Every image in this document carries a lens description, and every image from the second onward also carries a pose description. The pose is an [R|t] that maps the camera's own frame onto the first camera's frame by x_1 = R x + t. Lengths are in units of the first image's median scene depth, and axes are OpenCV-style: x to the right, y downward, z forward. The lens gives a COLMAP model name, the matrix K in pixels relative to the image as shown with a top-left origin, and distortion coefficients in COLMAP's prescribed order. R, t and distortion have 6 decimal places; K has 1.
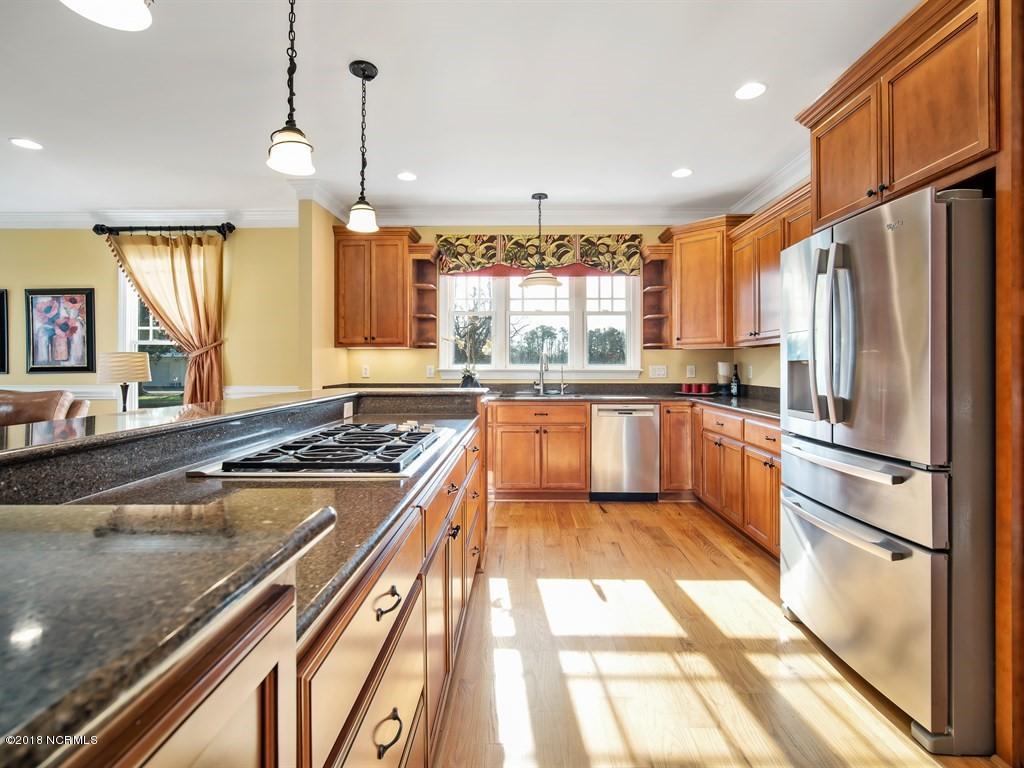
lens RADIAL K [[511.8, 0, 511.0], [0, 511.8, 362.4], [0, 0, 1]] dist [-0.002724, 0.000394]
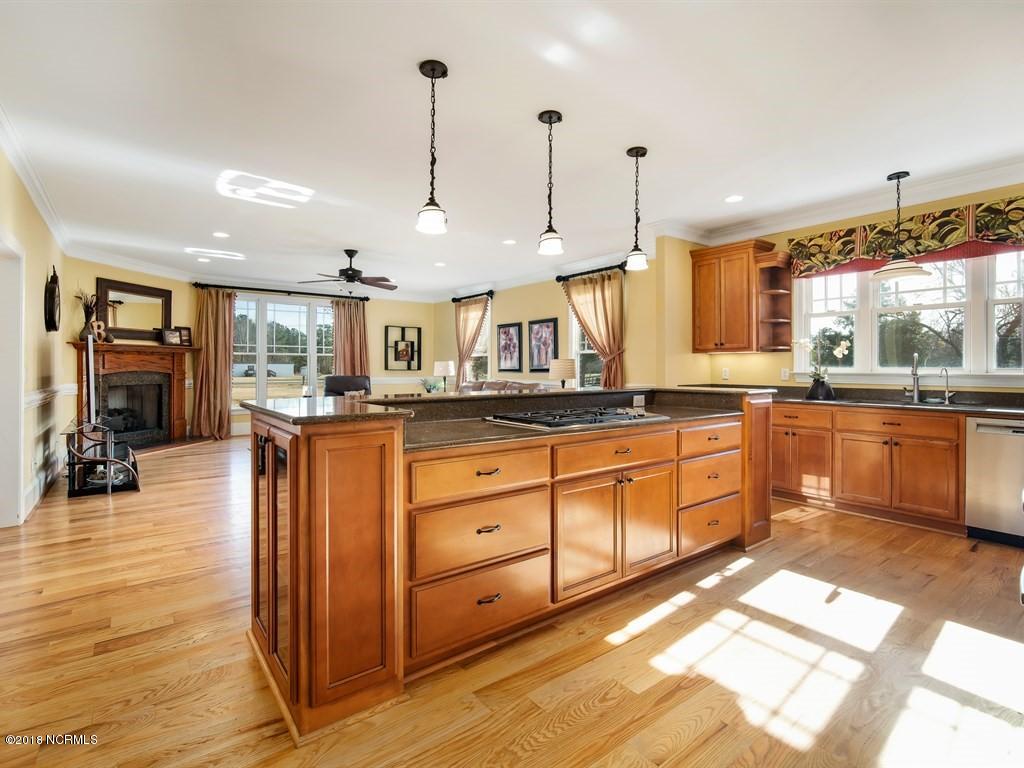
lens RADIAL K [[511.8, 0, 511.0], [0, 511.8, 362.4], [0, 0, 1]] dist [-0.002724, 0.000394]
pose [[0.616095, -0.006597, -0.787644, 0.313637], [0.002863, 0.999977, -0.006136, -0.001311], [0.787667, 0.001525, 0.616100, -0.057574]]
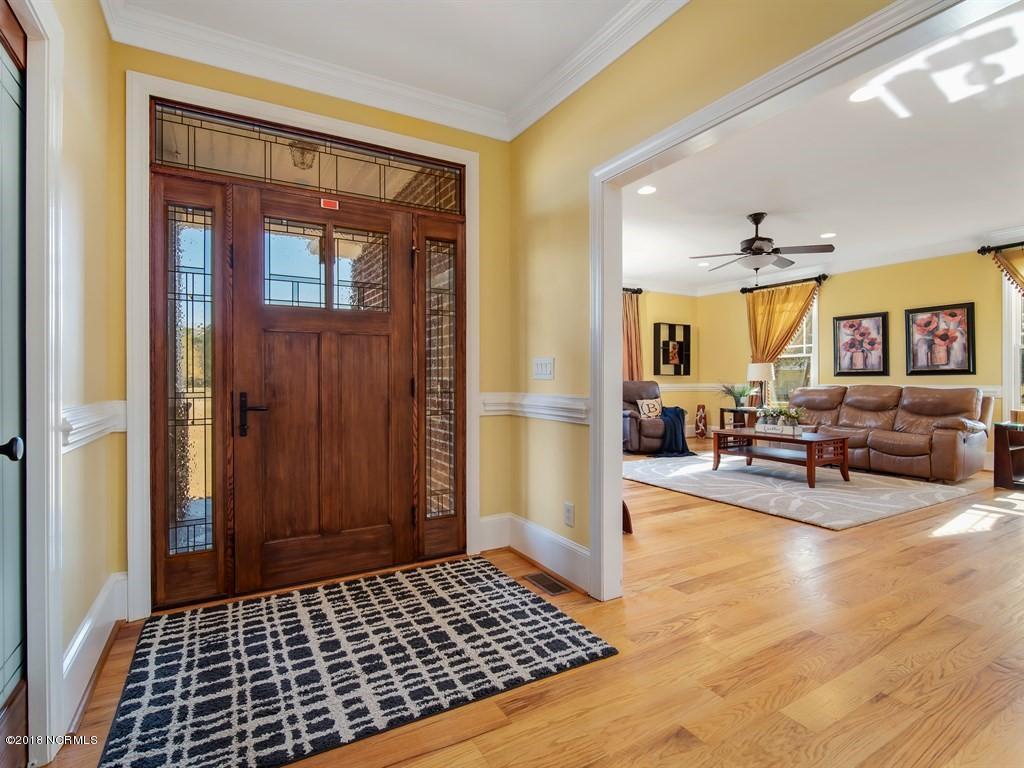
lens RADIAL K [[511.8, 0, 511.0], [0, 511.8, 362.4], [0, 0, 1]] dist [-0.002724, 0.000394]
pose [[0.518941, -0.028175, -0.854346, -0.380593], [0.007658, 0.999570, -0.028312, 0.017297], [0.854776, 0.008150, 0.518934, -0.513818]]
